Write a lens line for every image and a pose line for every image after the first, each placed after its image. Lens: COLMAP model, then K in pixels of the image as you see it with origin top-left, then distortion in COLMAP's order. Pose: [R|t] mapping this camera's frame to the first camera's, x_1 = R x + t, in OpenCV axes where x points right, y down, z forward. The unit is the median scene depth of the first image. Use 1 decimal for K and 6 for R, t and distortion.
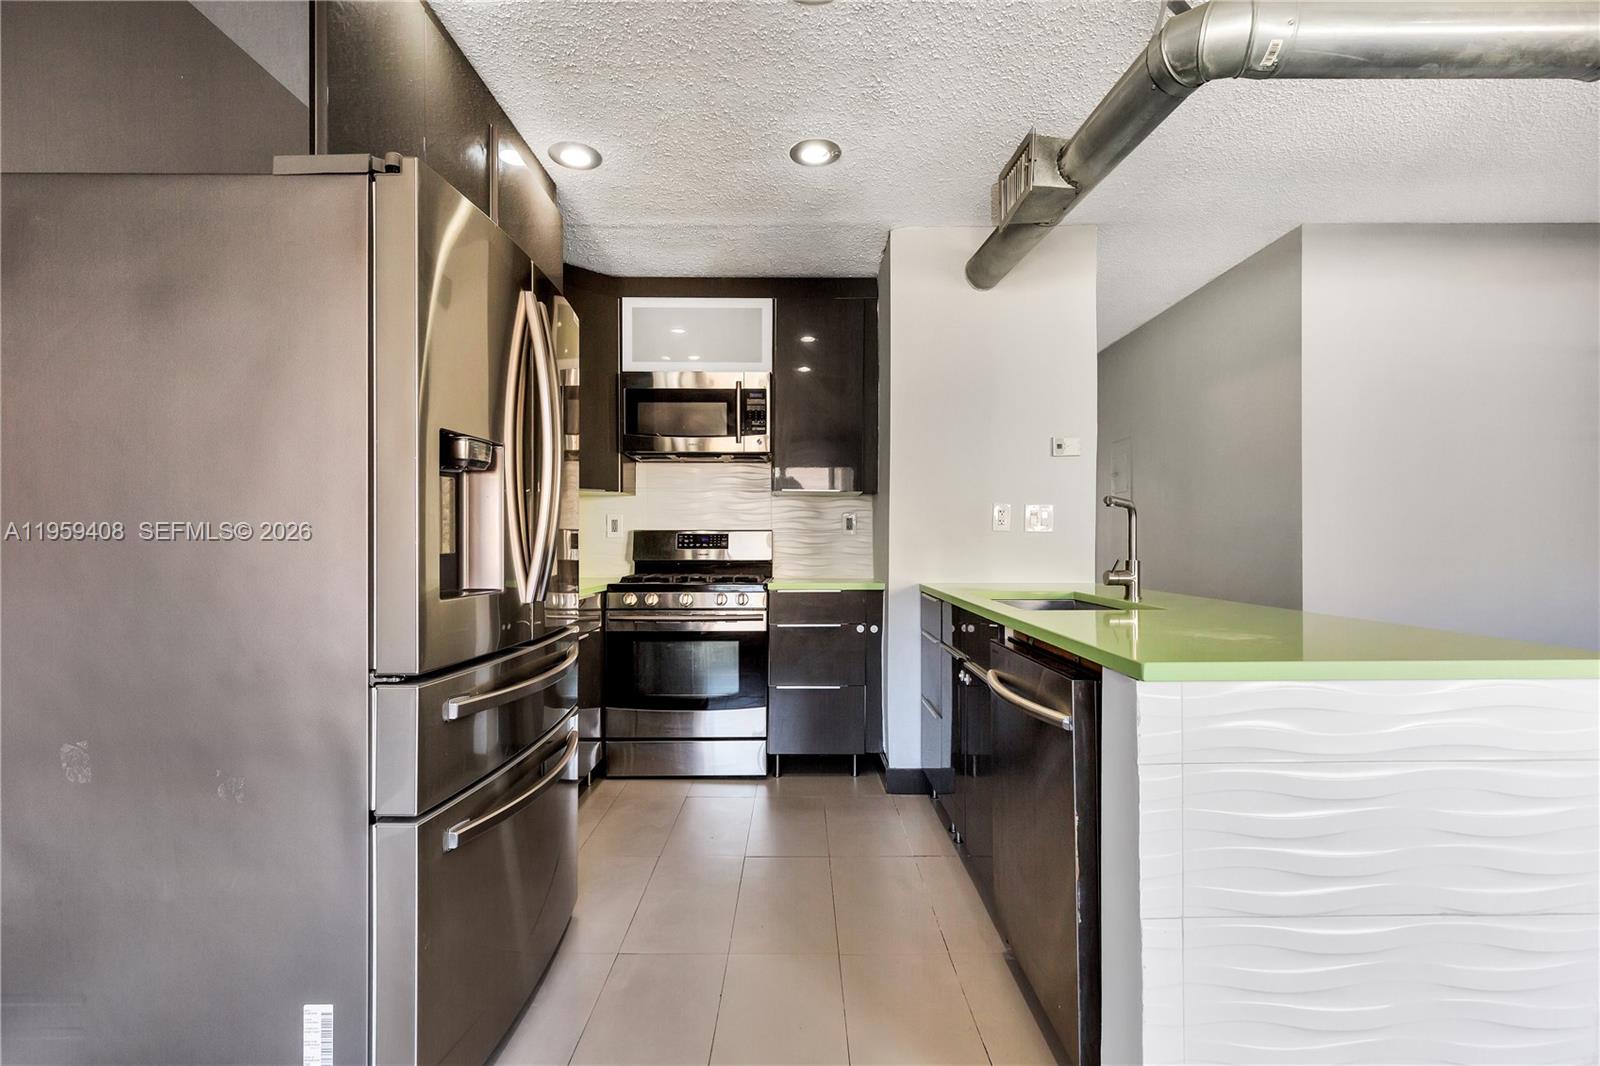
lens RADIAL K [[726.6, 0, 799.3], [0, 726.6, 540.6], [0, 0, 1]] dist [0.008529, -0.001686]
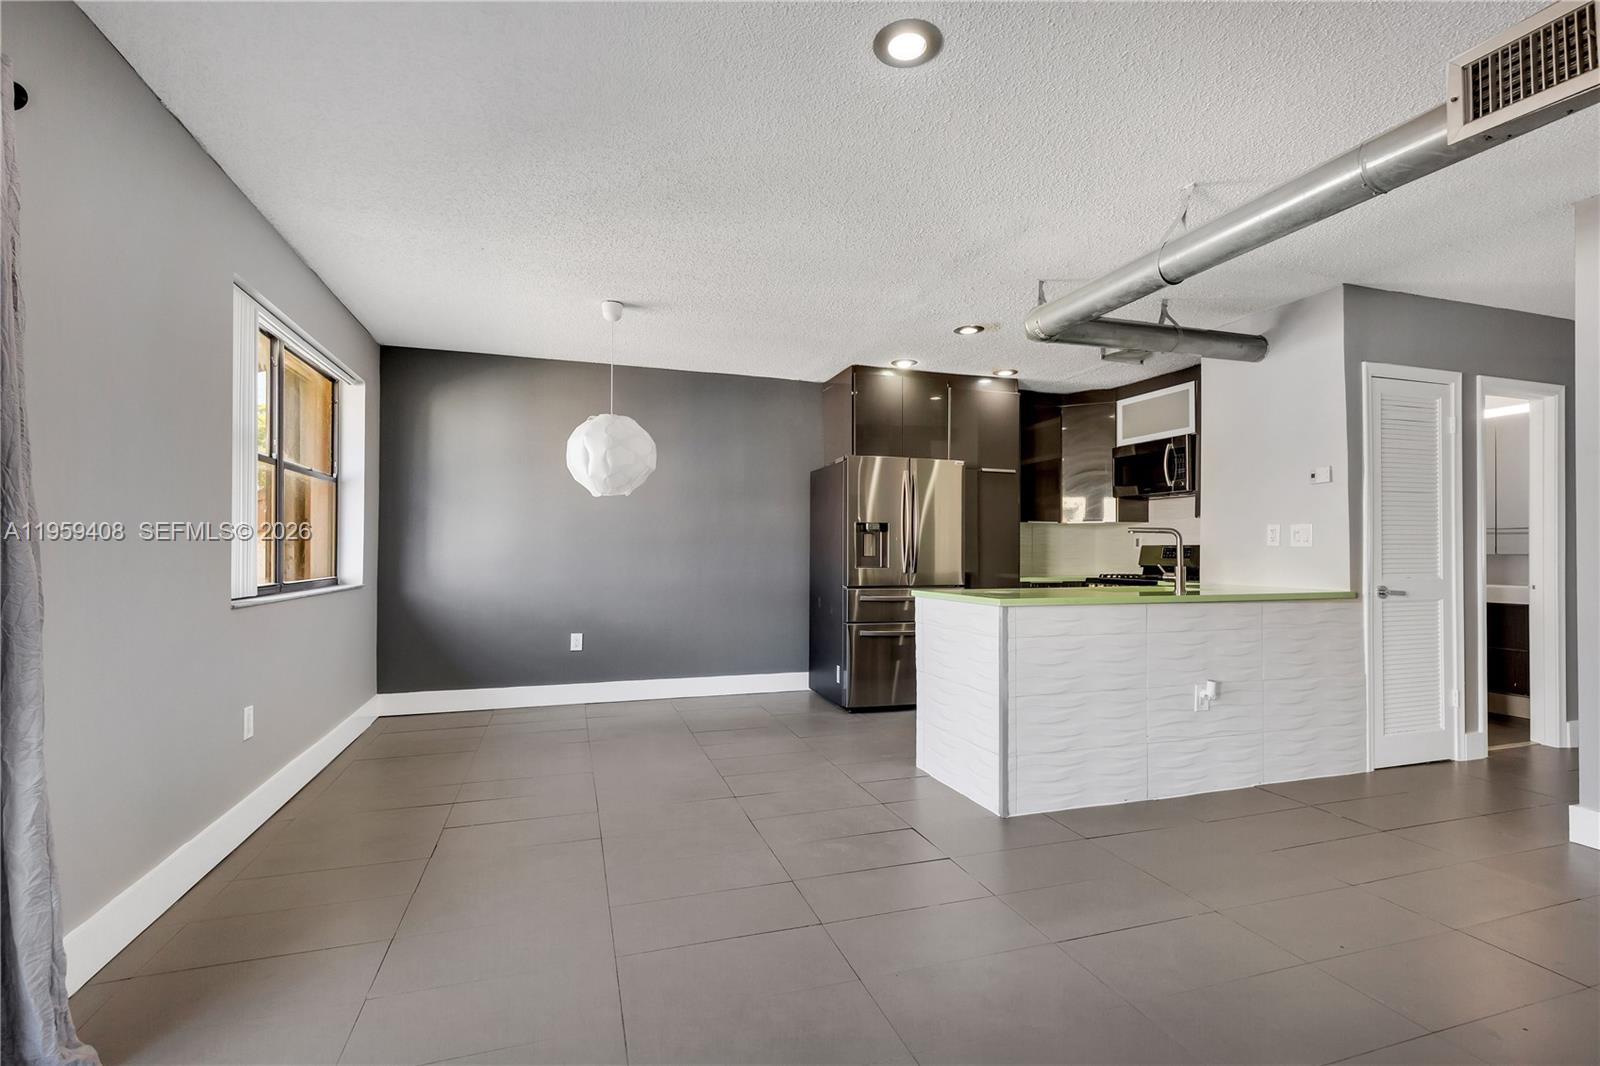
lens RADIAL K [[726.6, 0, 808.1], [0, 726.6, 545.6], [0, 0, 1]] dist [0.008529, -0.001686]
pose [[0.312782, -0.003782, -0.949817, 1.169884], [-0.002963, 0.999983, -0.004957, -0.005289], [0.949820, 0.004365, 0.312766, -0.163227]]
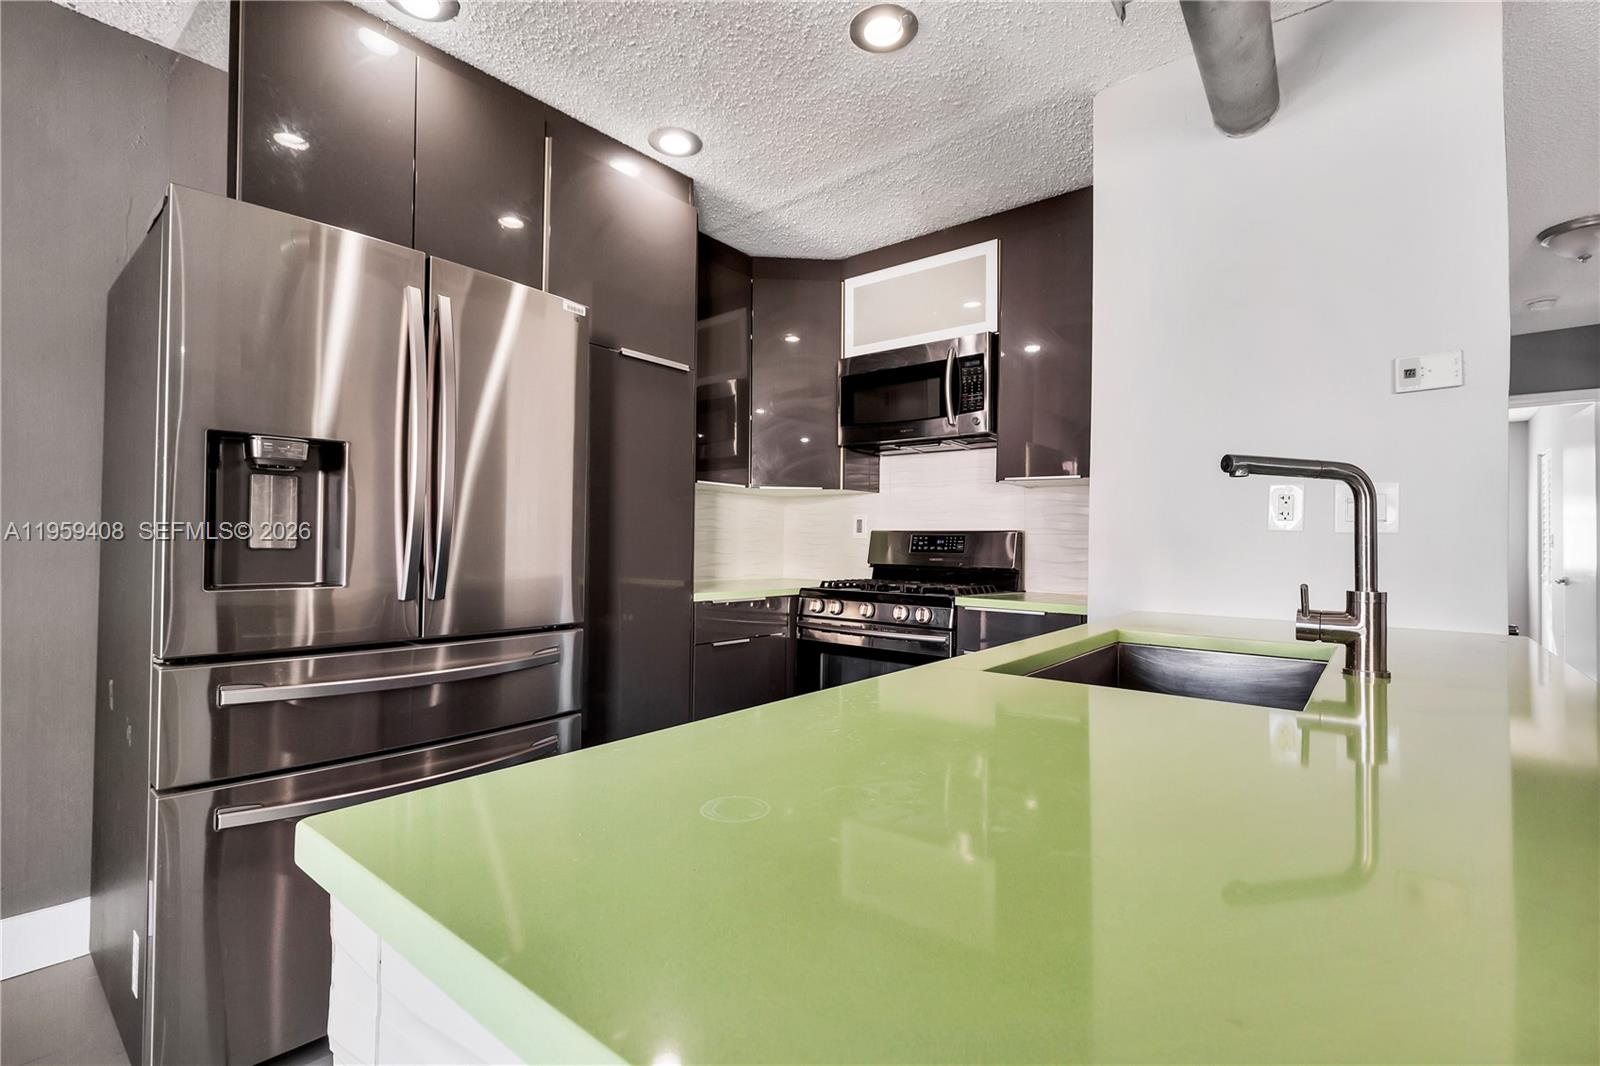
lens RADIAL K [[726.6, 0, 803.1], [0, 726.6, 527.1], [0, 0, 1]] dist [0.008529, -0.001686]
pose [[0.771616, -0.002826, -0.636083, 0.333479], [-0.012498, 0.999730, -0.019603, -0.000067], [0.635966, 0.023075, 0.771372, 0.283845]]
